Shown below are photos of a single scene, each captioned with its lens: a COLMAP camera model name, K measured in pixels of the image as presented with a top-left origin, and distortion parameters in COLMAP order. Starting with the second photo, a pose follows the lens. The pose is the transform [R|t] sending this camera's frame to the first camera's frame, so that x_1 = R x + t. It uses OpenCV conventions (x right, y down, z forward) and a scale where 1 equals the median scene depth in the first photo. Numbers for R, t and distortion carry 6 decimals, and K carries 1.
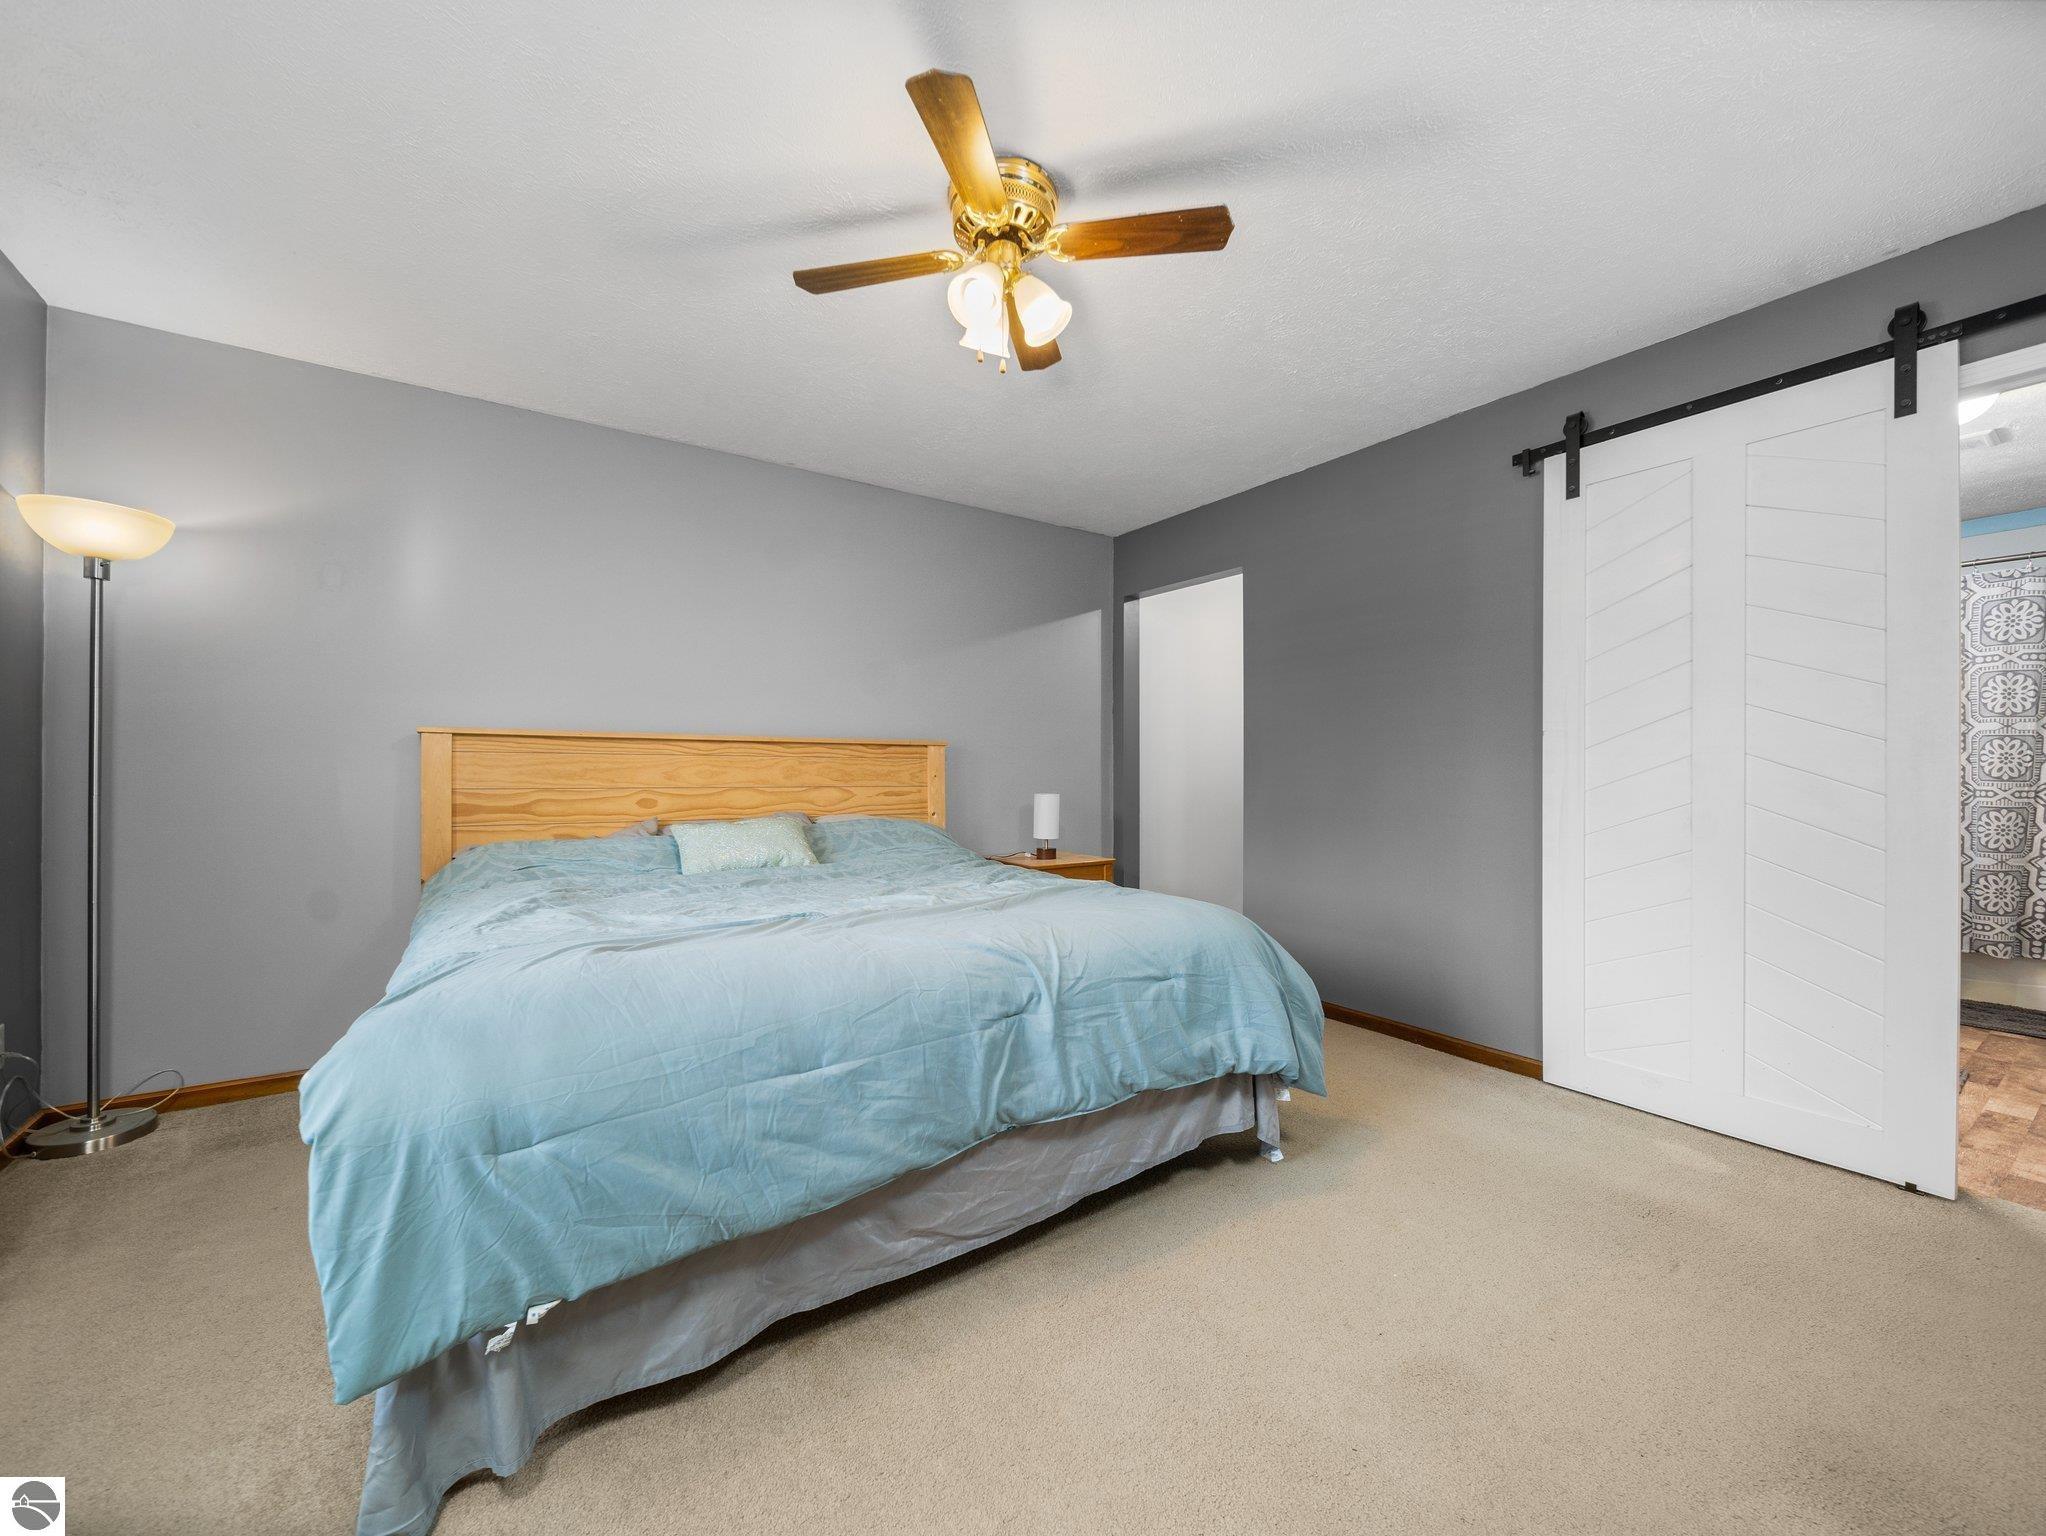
lens RADIAL K [[816.4, 0, 1032.9], [0, 816.4, 771.9], [0, 0, 1]] dist [0.004368, -0.000003]
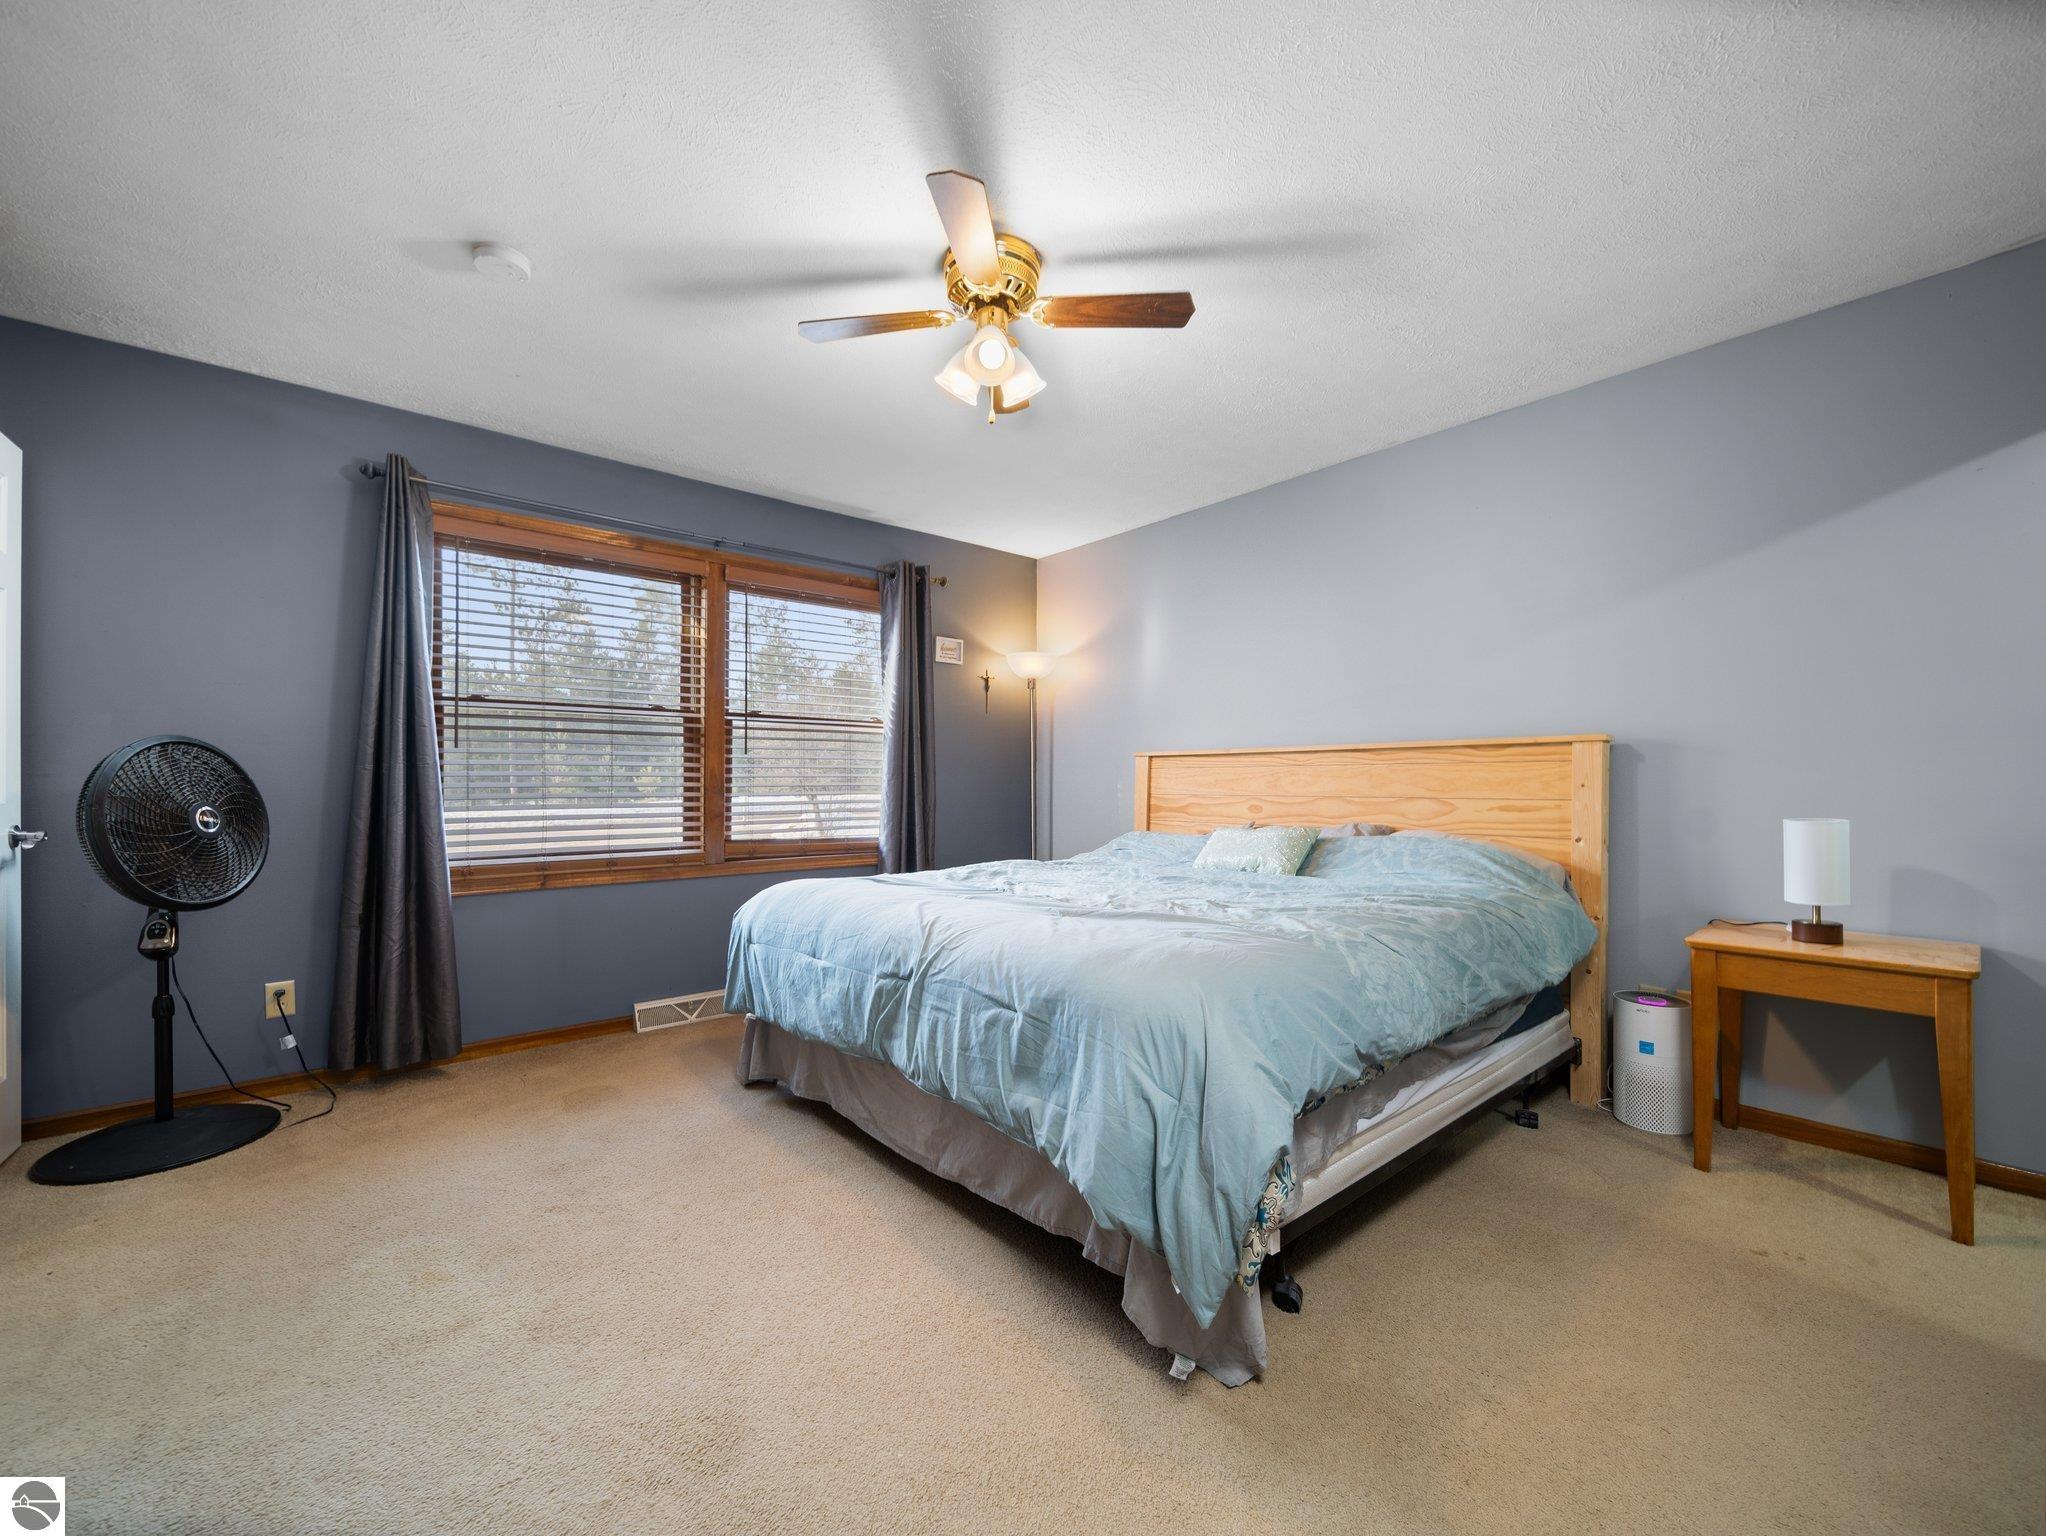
lens RADIAL K [[816.4, 0, 1021.0], [0, 816.4, 774.8], [0, 0, 1]] dist [0.004368, -0.000003]
pose [[0.099235, -0.015505, -0.994943, 0.629979], [0.000719, 0.999879, -0.015511, 0.007589], [0.995064, 0.000824, 0.099235, 0.552153]]
